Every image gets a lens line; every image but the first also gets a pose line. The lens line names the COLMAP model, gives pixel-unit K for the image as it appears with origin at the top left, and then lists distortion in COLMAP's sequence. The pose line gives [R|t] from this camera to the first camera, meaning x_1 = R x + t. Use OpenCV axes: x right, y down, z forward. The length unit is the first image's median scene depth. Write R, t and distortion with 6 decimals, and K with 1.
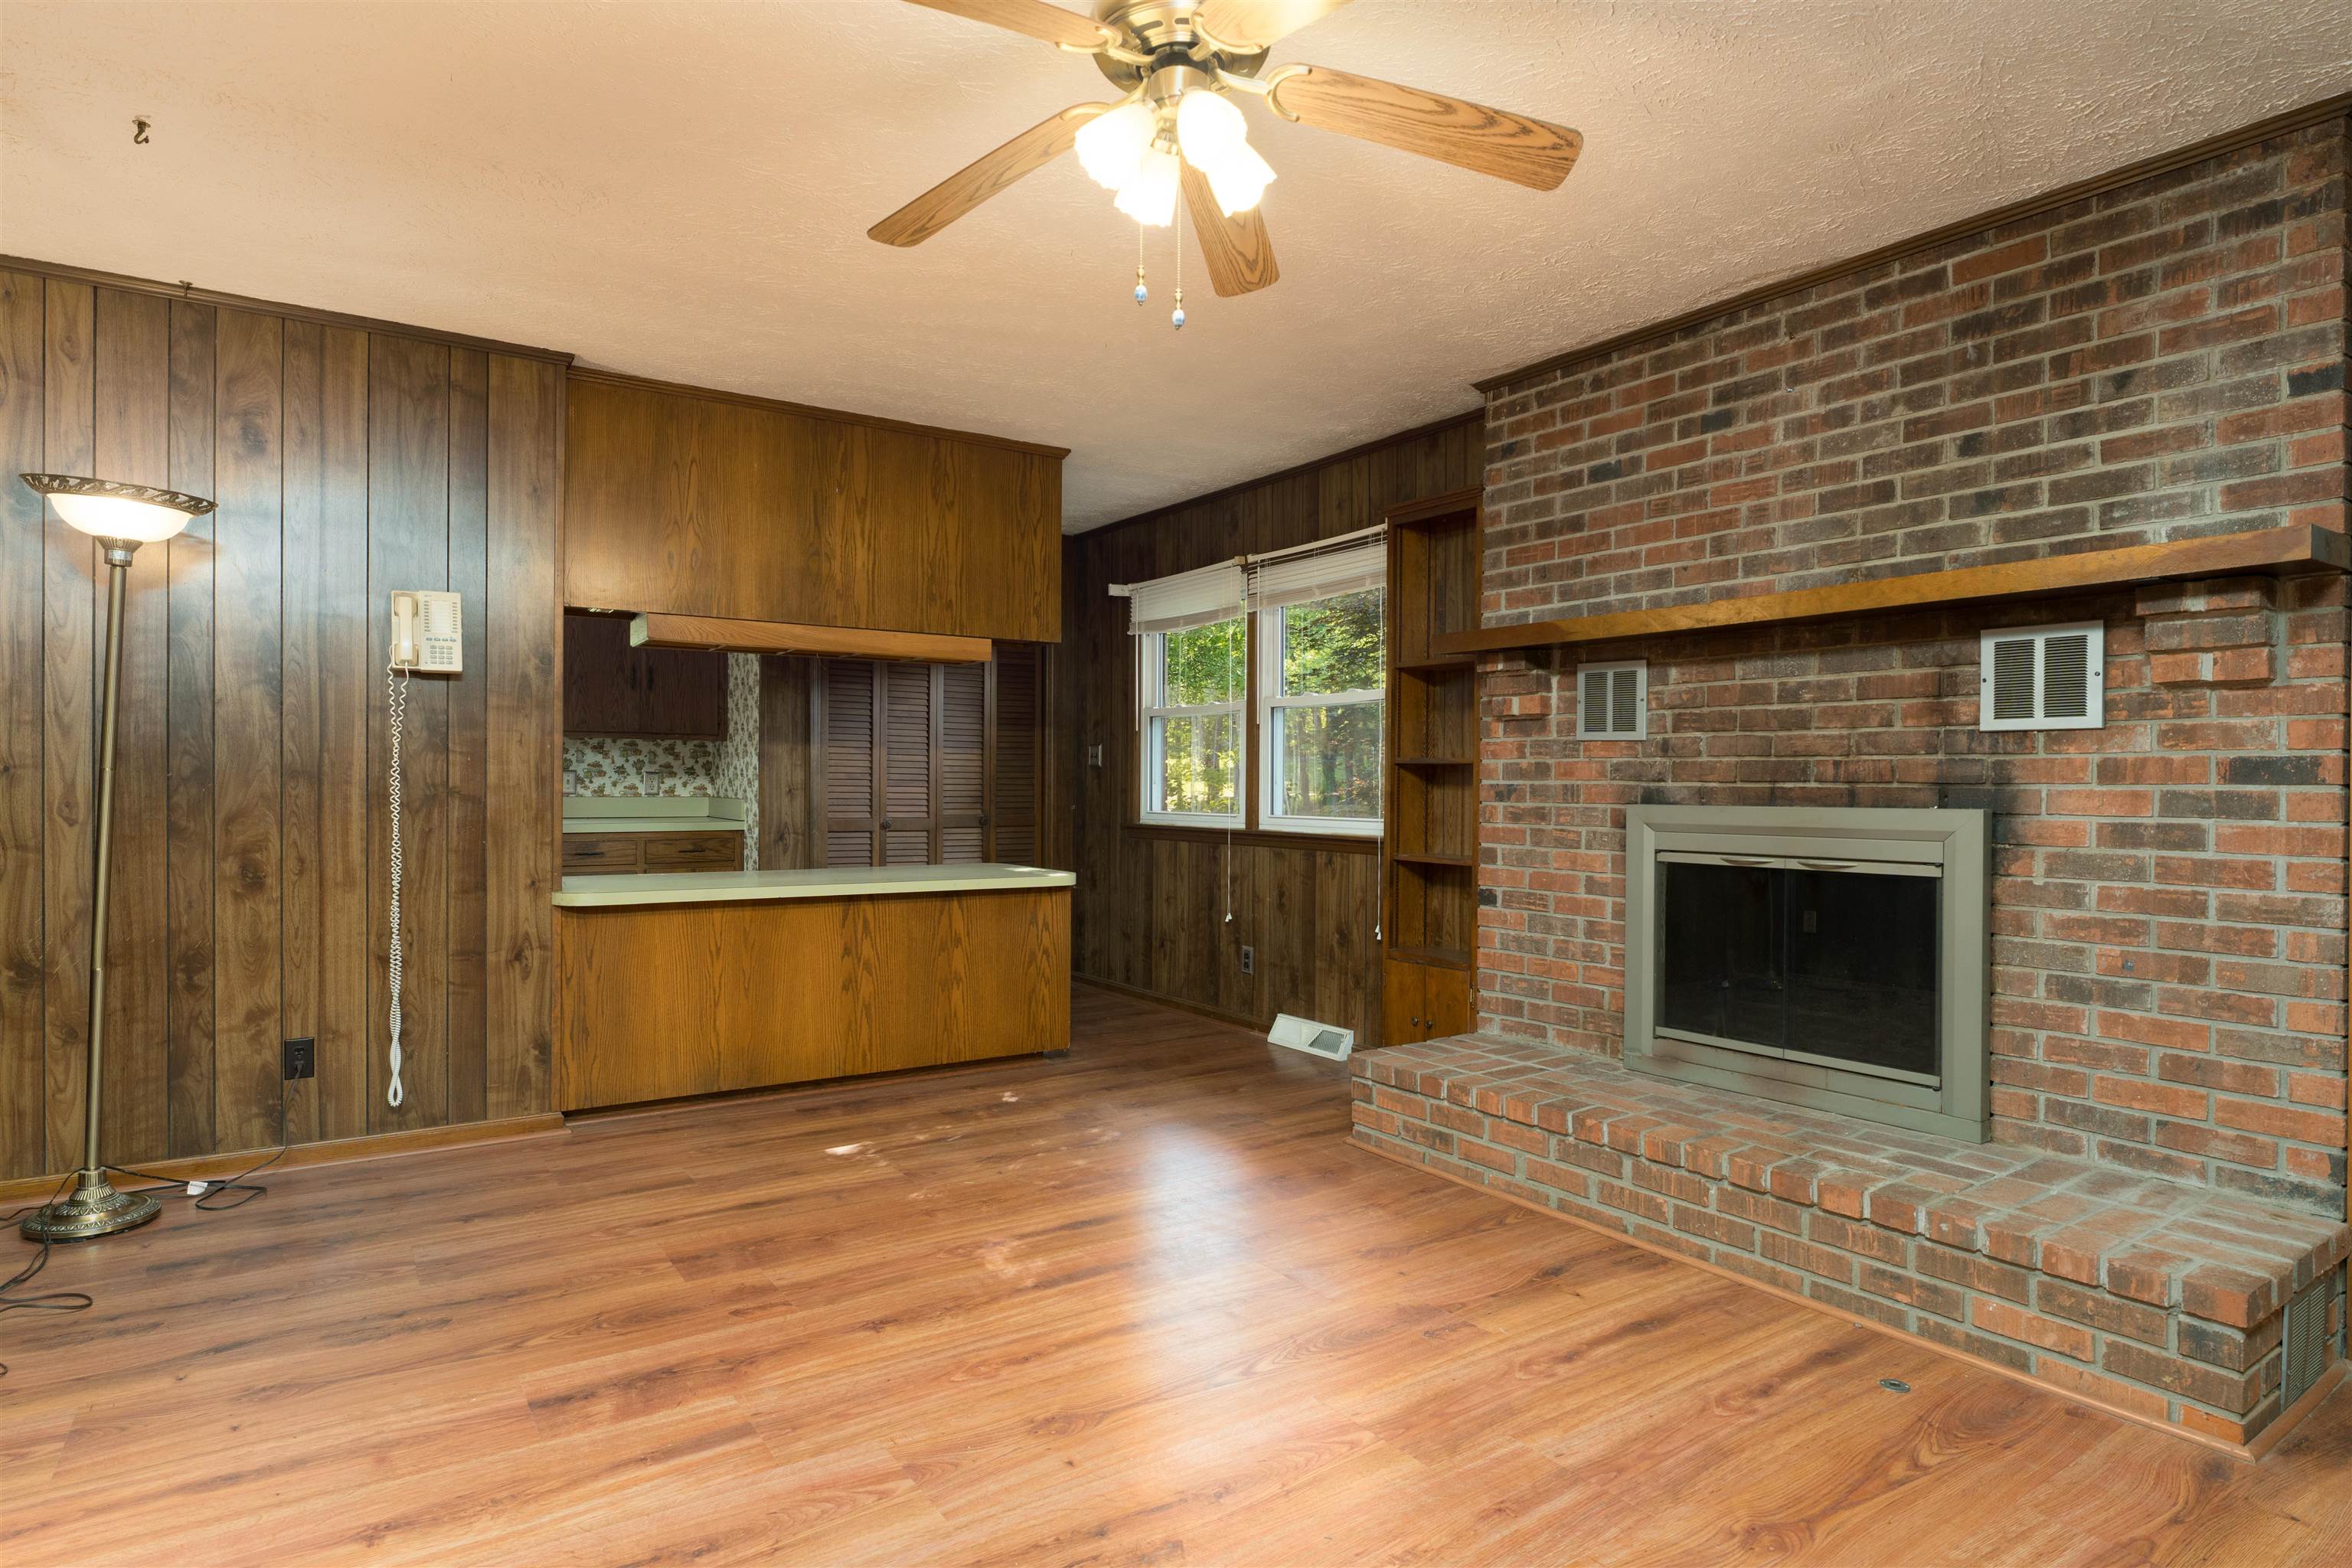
lens RADIAL K [[1264.8, 0, 1179.0], [0, 1264.8, 787.5], [0, 0, 1]] dist [-0.007403, -0.001373]
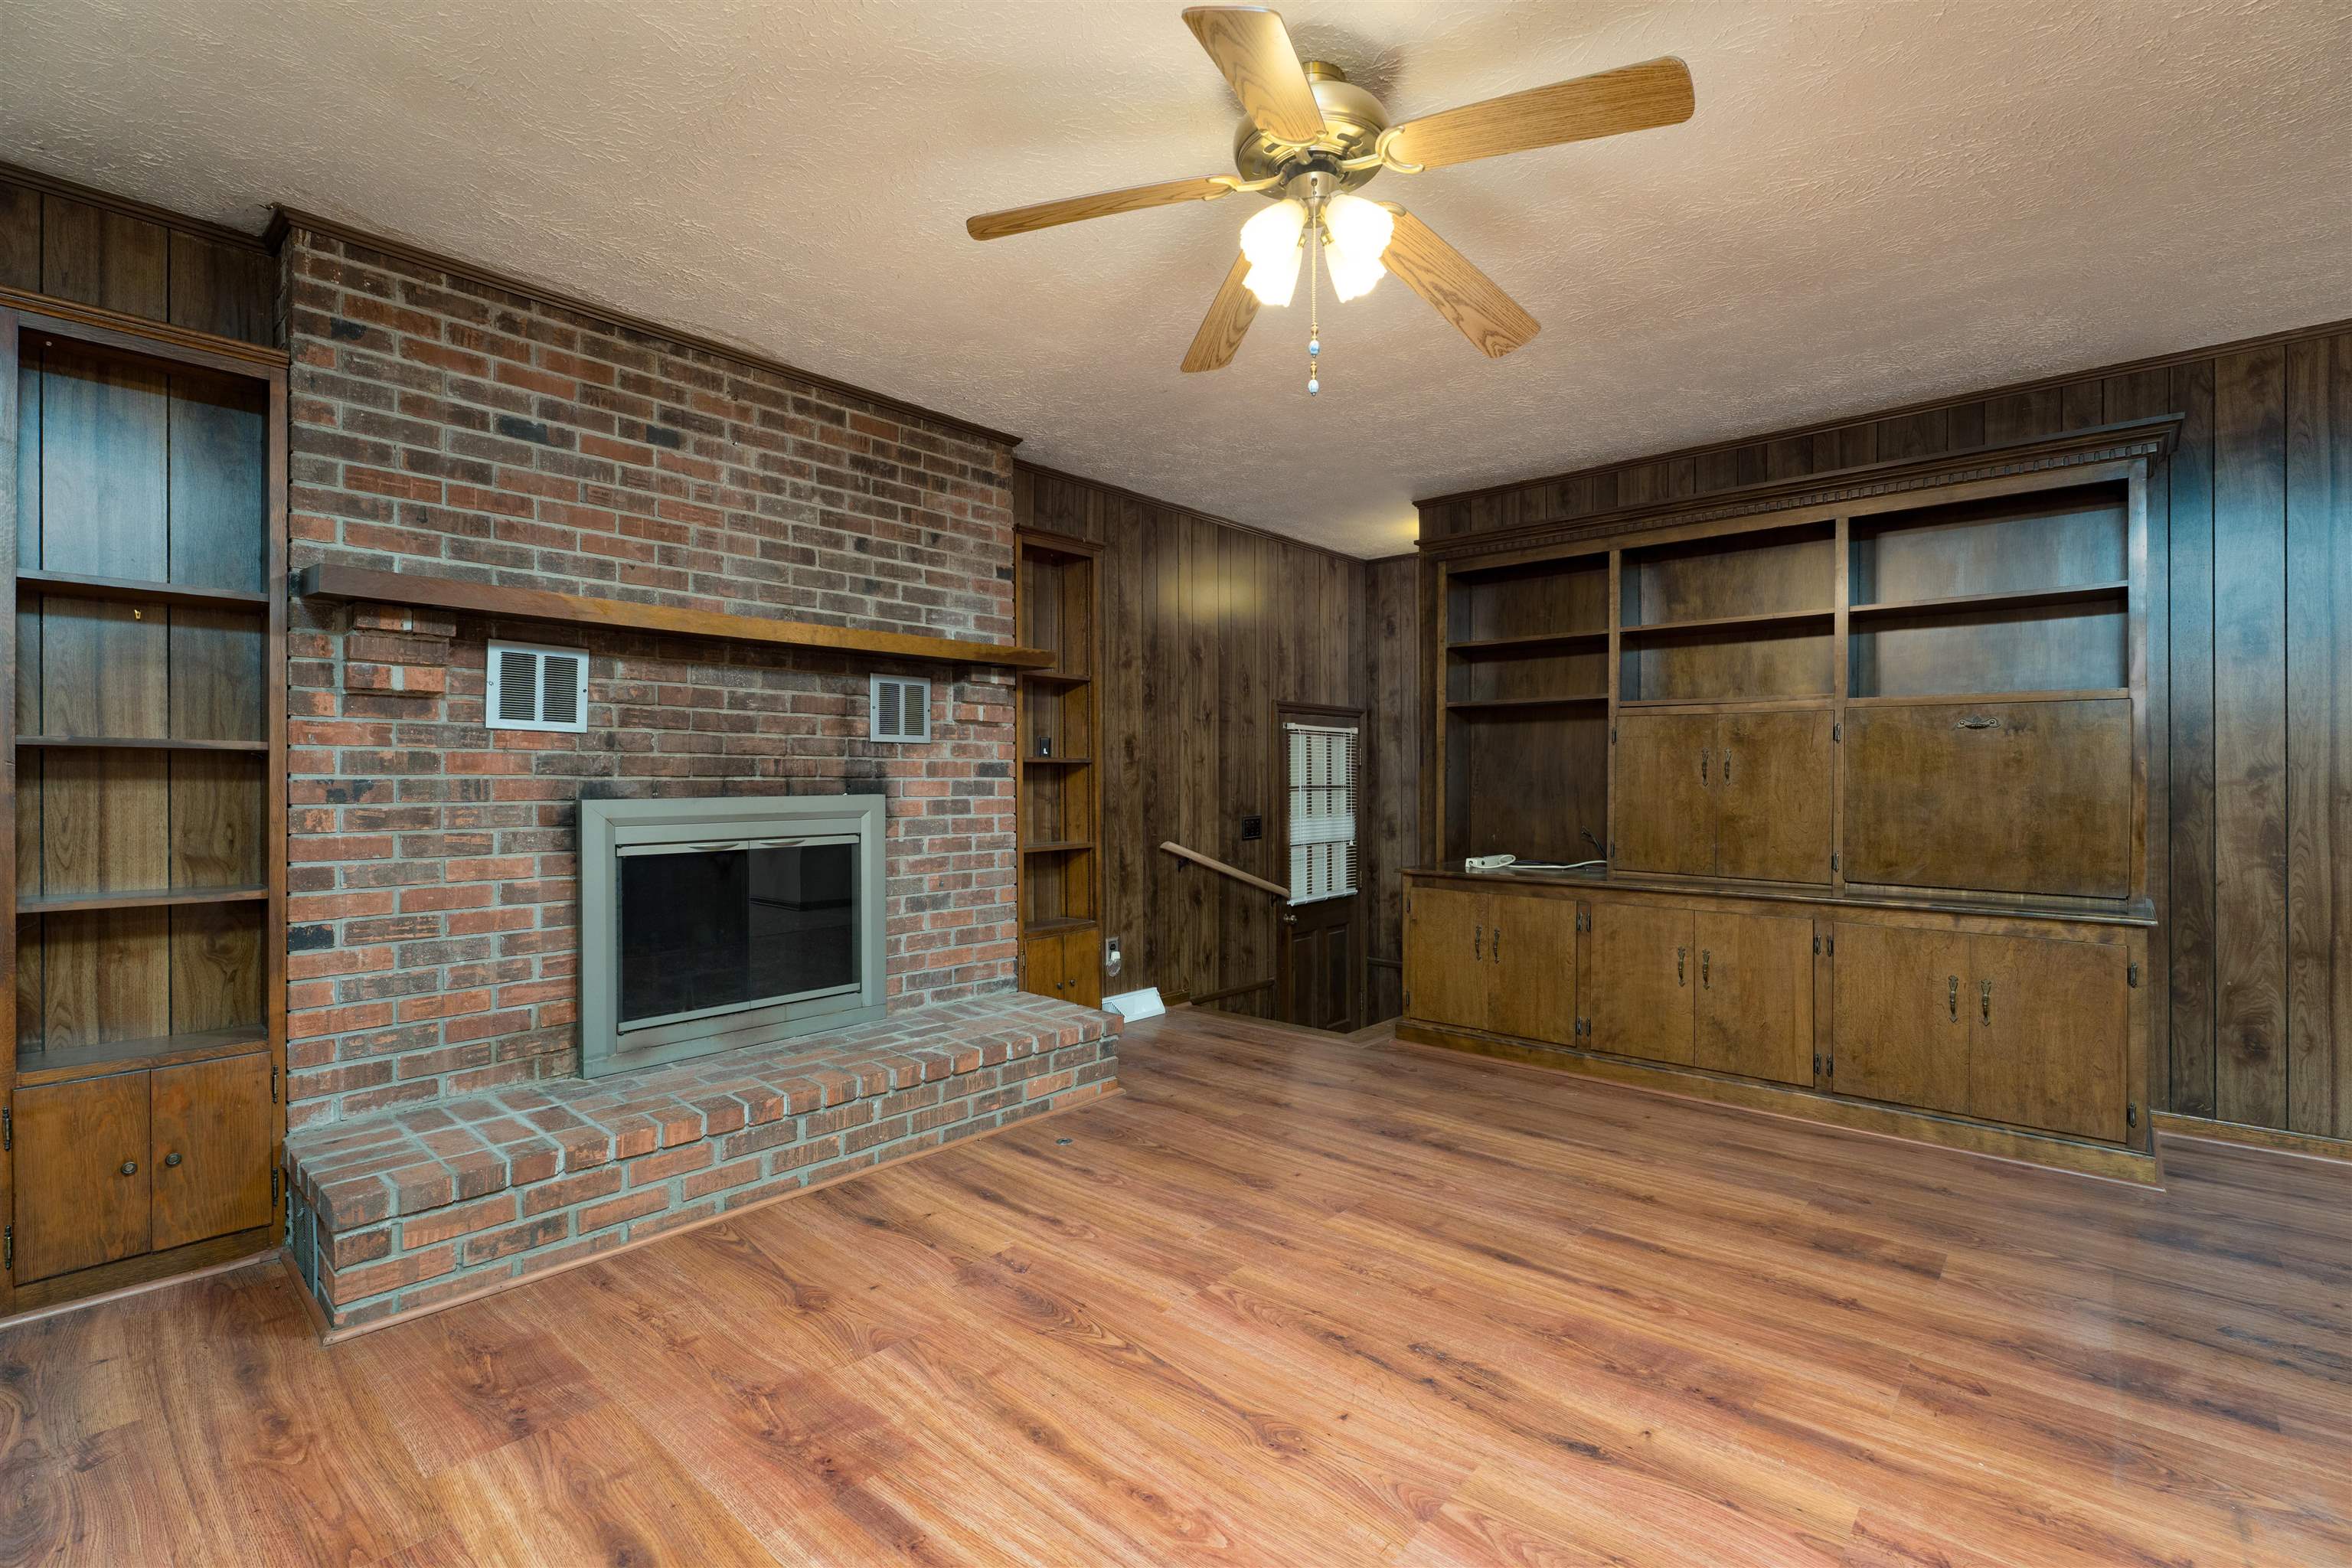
lens RADIAL K [[1040.4, 0, 1180.6], [0, 1040.4, 776.1], [0, 0, 1]] dist [0.000339, 0.000299]
pose [[-0.238273, -0.005257, 0.971184, -0.591294], [0.000930, 0.999984, 0.005641, -0.010024], [-0.971198, 0.002247, -0.238265, 0.873862]]
